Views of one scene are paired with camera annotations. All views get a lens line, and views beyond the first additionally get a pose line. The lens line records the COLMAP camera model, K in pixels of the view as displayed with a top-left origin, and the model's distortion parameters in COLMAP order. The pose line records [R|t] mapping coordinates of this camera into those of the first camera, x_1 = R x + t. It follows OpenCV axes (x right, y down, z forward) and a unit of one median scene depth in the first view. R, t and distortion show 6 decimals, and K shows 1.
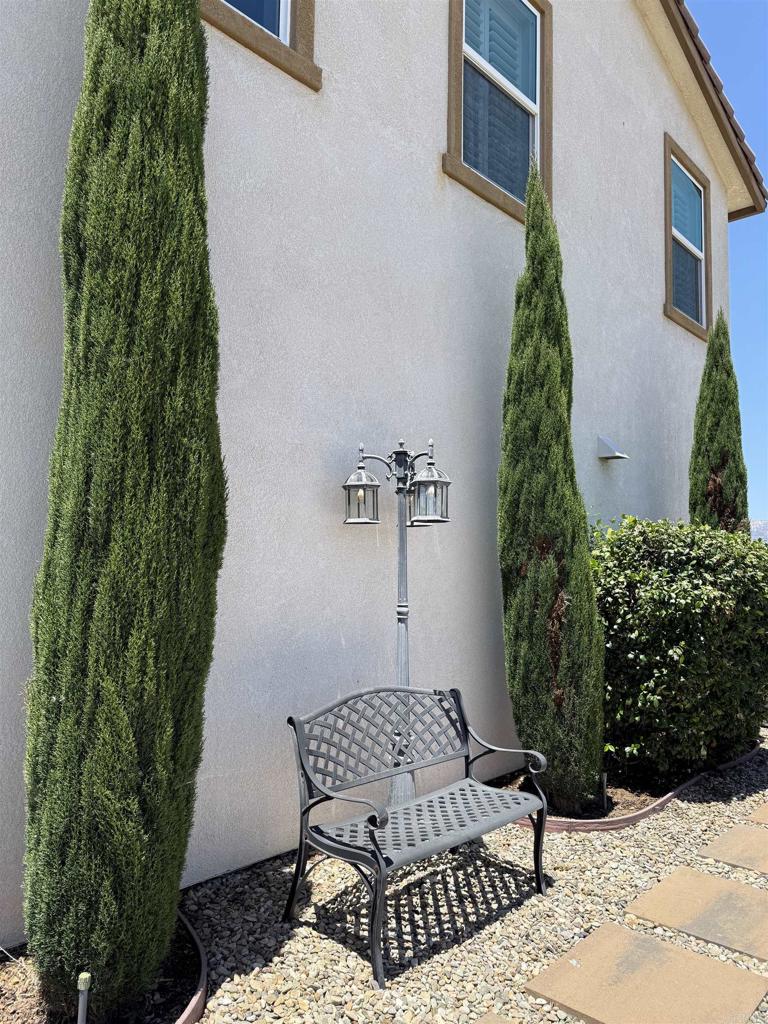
lens RADIAL K [[722.2, 0, 389.1], [0, 722.2, 512.7], [0, 0, 1]] dist [0.039123, -0.053756]
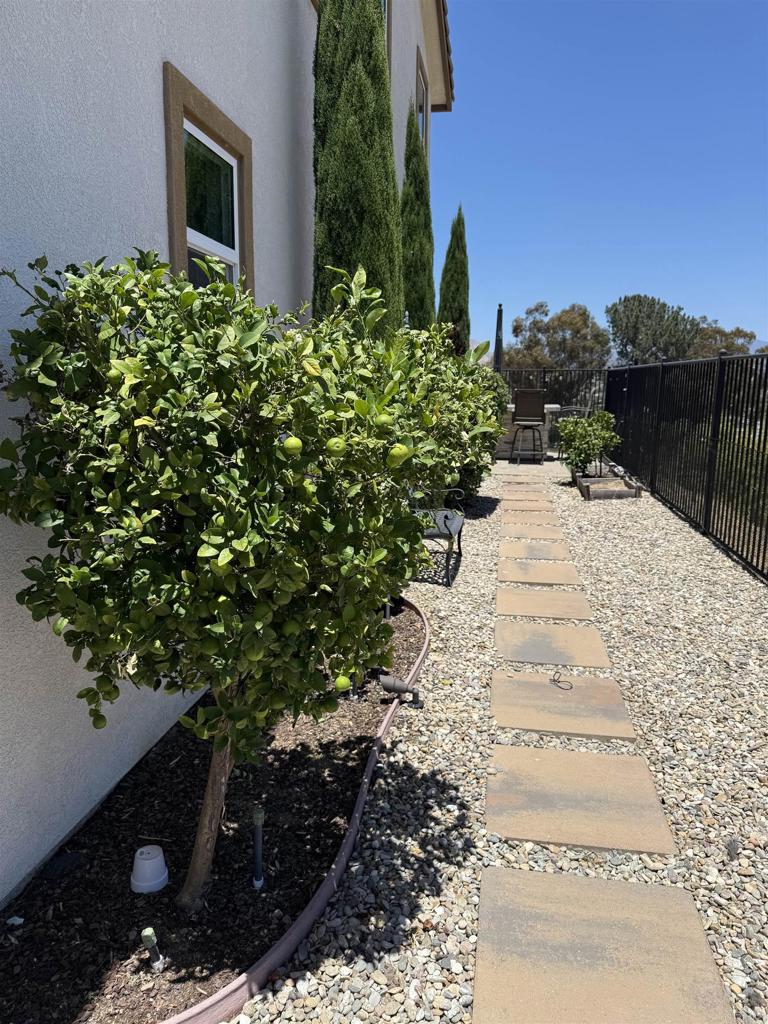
lens RADIAL K [[722.2, 0, 381.7], [0, 722.2, 513.3], [0, 0, 1]] dist [0.039123, -0.053756]
pose [[0.835819, -0.103390, 0.539181, -0.952071], [-0.038789, 0.968532, 0.245849, -0.062569], [-0.547632, -0.226400, 0.805507, -0.408925]]
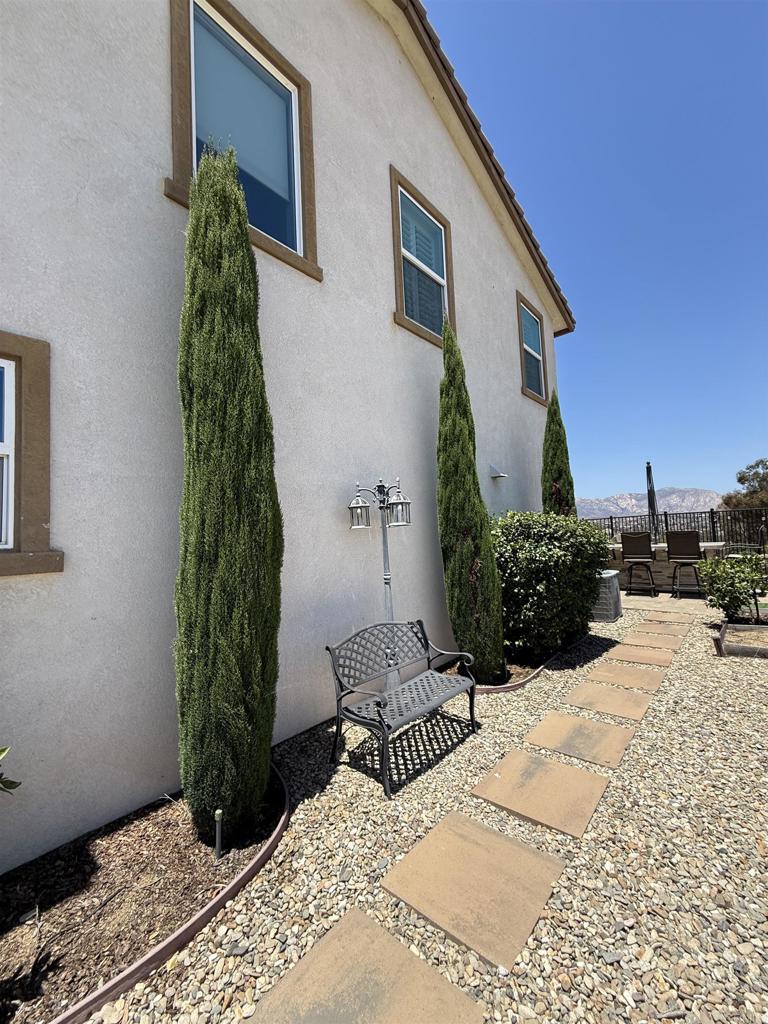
lens RADIAL K [[410.9, 0, 382.2], [0, 410.9, 507.3], [0, 0, 1]] dist [-0.002472, 0.000377]
pose [[0.997973, -0.058017, 0.026161, -0.009328], [0.057888, 0.998307, 0.005690, -0.040259], [-0.026446, -0.004164, 0.999642, 0.011131]]
